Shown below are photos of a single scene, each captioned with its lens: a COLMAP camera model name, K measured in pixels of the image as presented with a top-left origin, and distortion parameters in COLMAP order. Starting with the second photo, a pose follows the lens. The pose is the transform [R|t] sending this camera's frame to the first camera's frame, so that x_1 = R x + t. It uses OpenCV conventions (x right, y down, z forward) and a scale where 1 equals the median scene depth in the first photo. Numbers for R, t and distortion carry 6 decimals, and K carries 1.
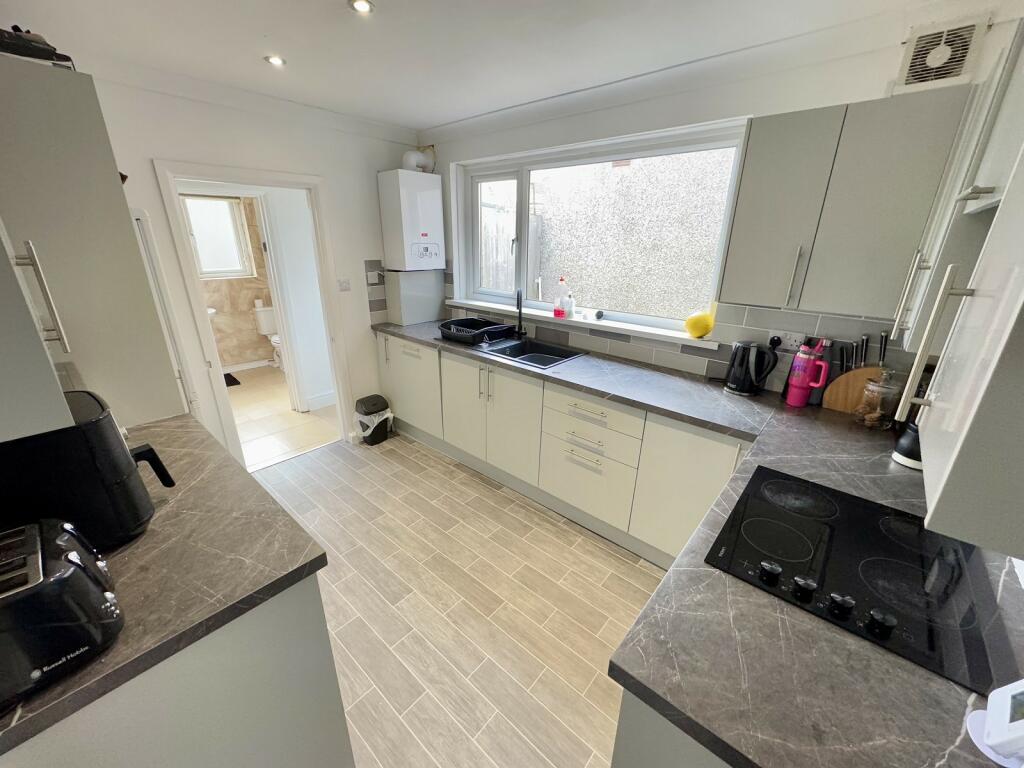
lens RADIAL K [[408.3, 0, 512.0], [0, 408.3, 384.0], [0, 0, 1]] dist [0.000227, 0.000471]
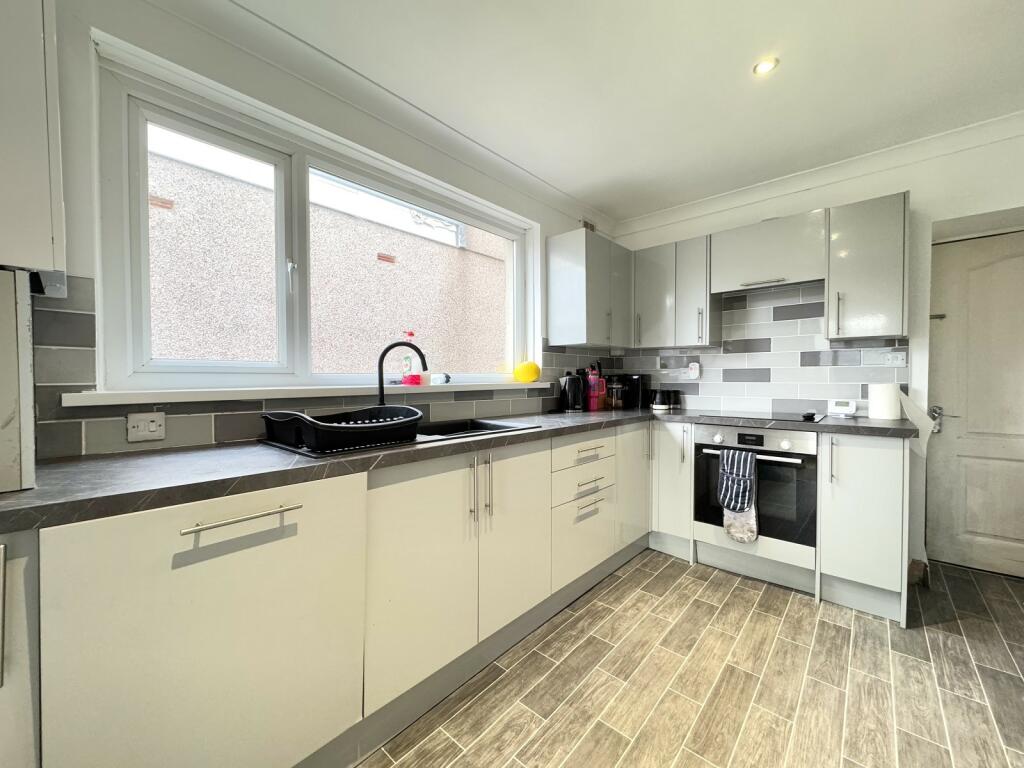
lens RADIAL K [[408.3, 0, 512.0], [0, 408.3, 384.0], [0, 0, 1]] dist [0.000227, 0.000471]
pose [[0.010185, -0.030707, 0.999477, -0.696531], [0.346101, 0.937856, 0.025287, -0.150935], [-0.938142, 0.345663, 0.020180, 0.985416]]
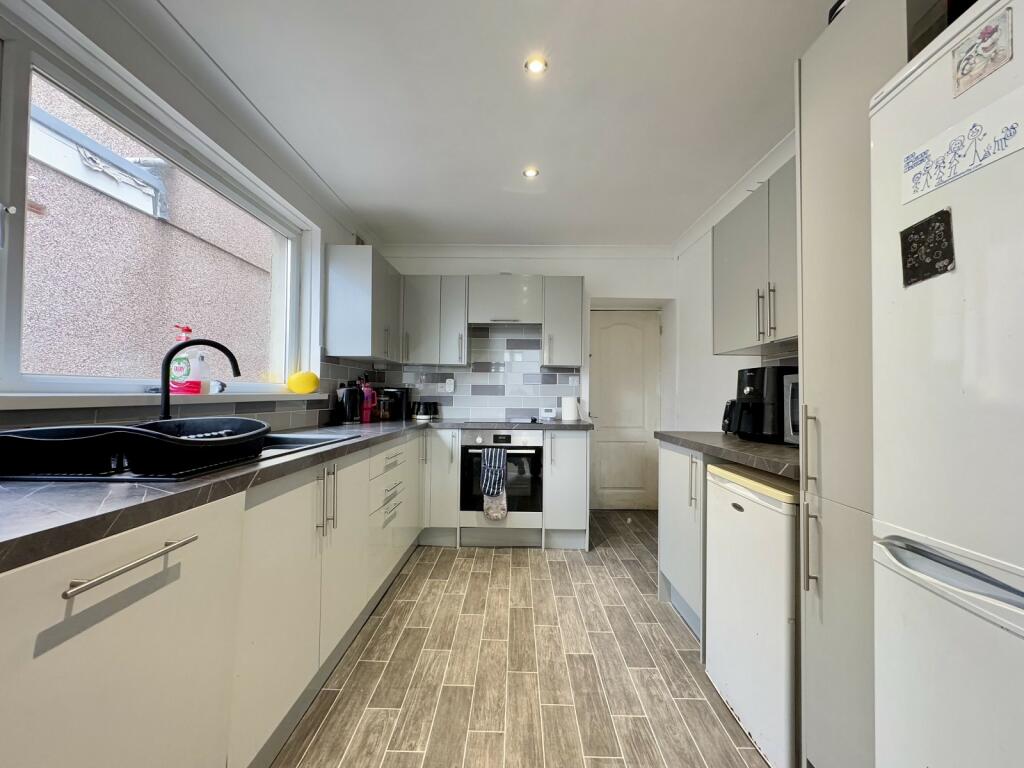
lens RADIAL K [[408.3, 0, 512.0], [0, 408.3, 384.0], [0, 0, 1]] dist [0.000227, 0.000471]
pose [[-0.647907, -0.001580, 0.761717, -0.709562], [0.243517, 0.947089, 0.209097, -0.224314], [-0.721745, 0.320967, -0.613241, 1.216452]]
